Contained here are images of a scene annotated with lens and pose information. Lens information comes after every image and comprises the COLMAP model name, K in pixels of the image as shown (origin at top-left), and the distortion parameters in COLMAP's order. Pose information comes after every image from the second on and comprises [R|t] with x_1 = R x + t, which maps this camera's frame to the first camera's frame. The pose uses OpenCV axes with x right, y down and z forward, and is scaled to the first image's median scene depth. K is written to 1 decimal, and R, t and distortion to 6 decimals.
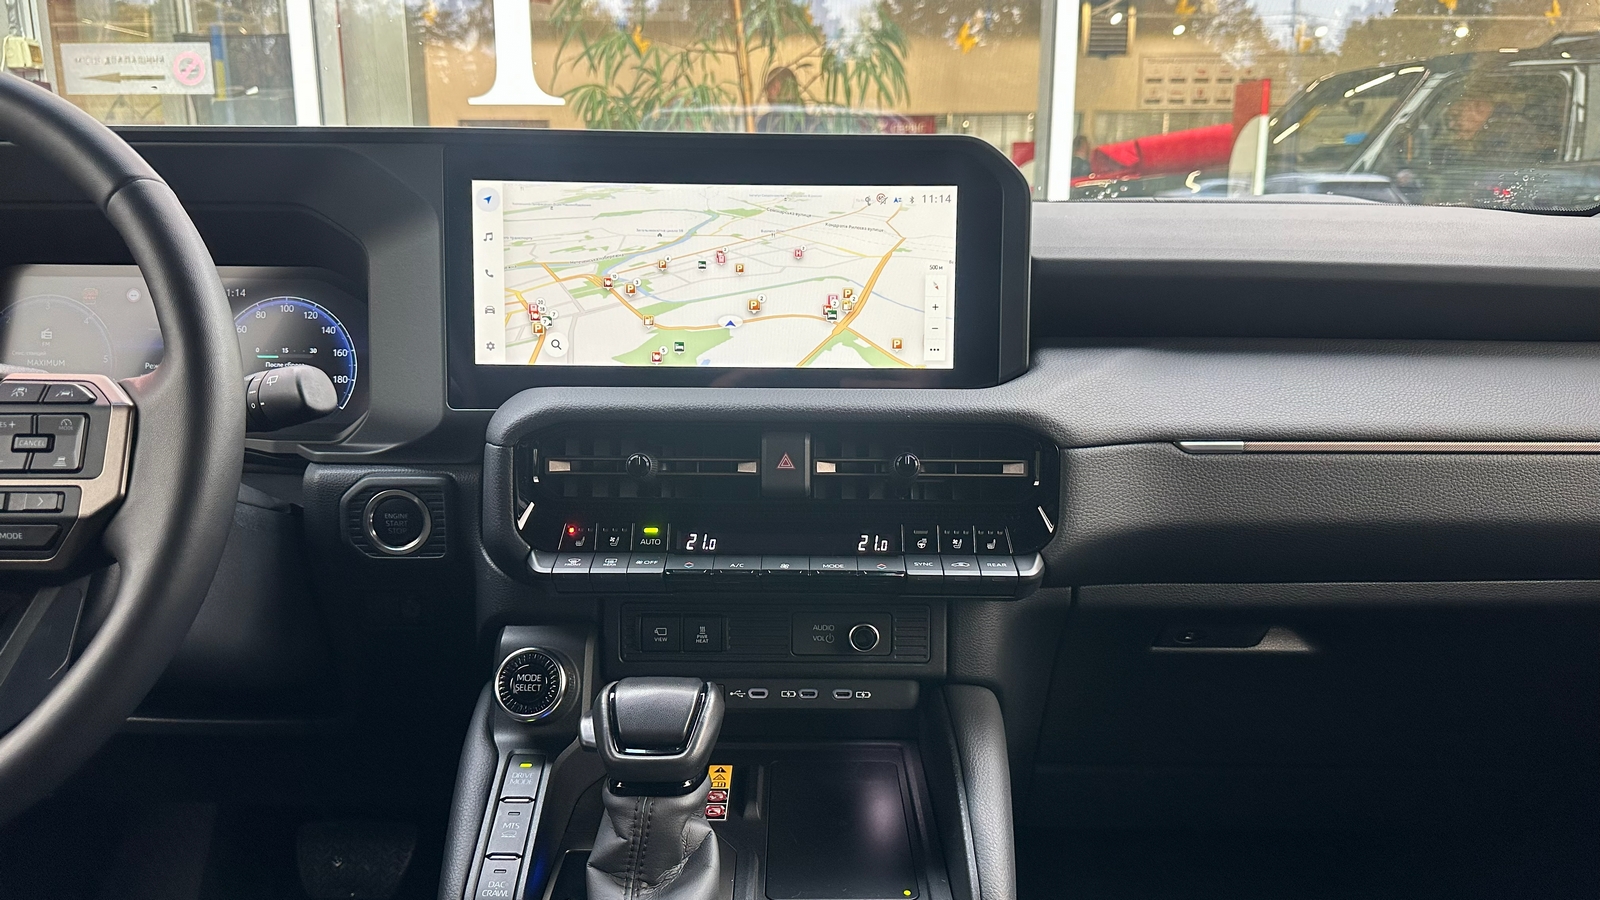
lens RADIAL K [[1123.8, 0, 798.9], [0, 1123.8, 446.8], [0, 0, 1]] dist [0.062813, -0.081349]
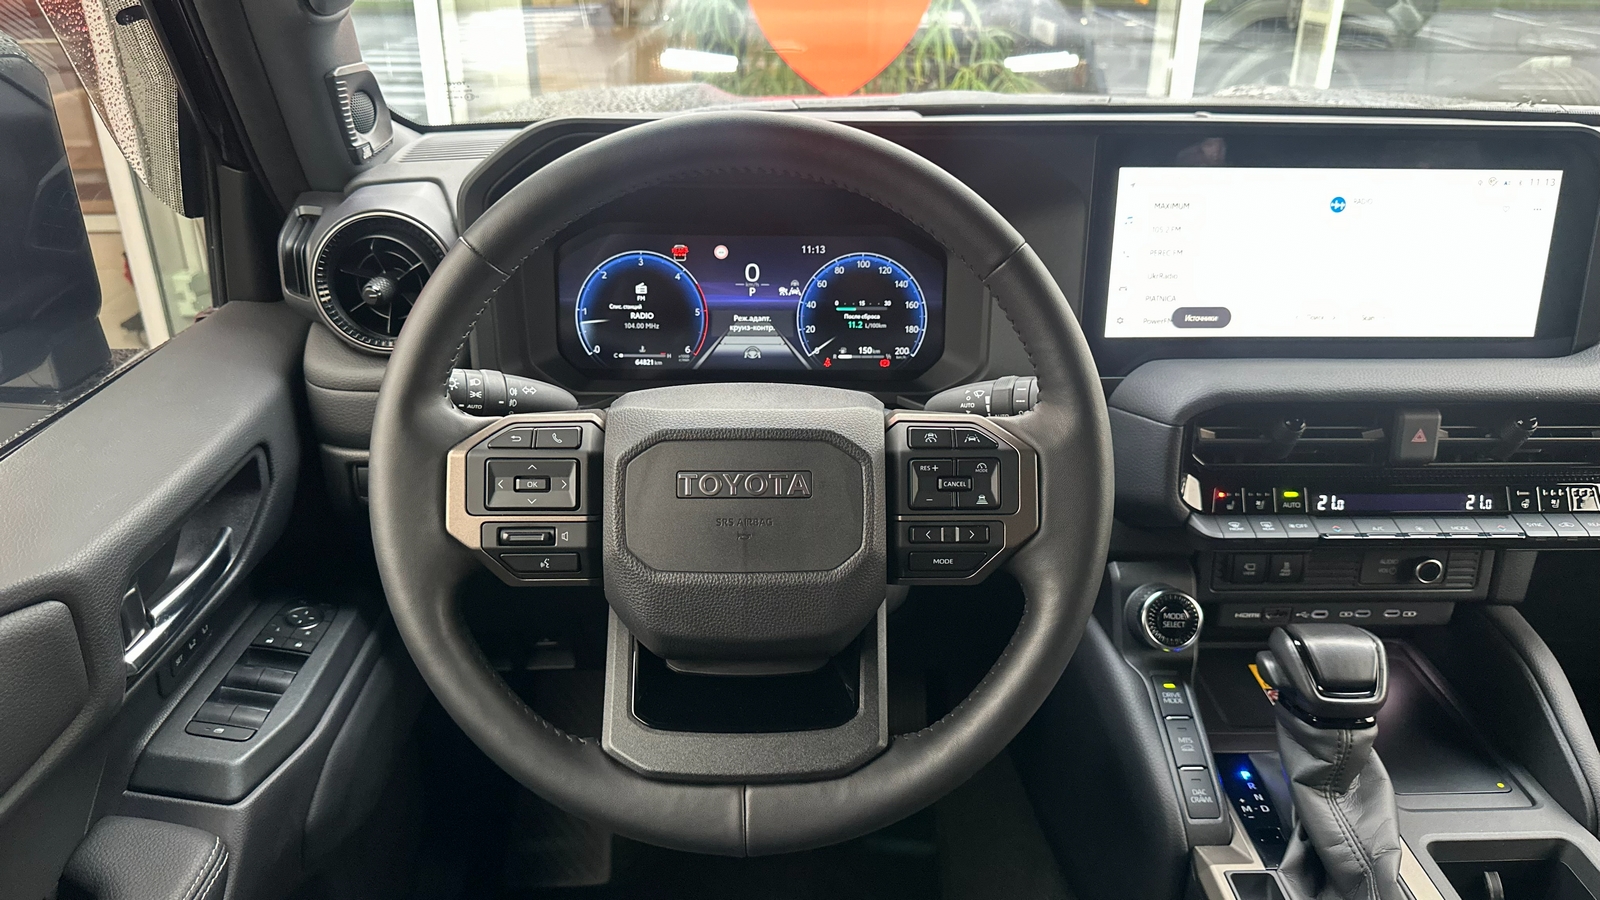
lens RADIAL K [[1123.8, 0, 792.0], [0, 1123.8, 447.5], [0, 0, 1]] dist [0.062813, -0.081349]
pose [[0.999570, -0.010545, 0.027344, -0.634978], [0.004287, 0.975603, 0.219501, -0.215700], [-0.028991, -0.219290, 0.975229, -0.092677]]
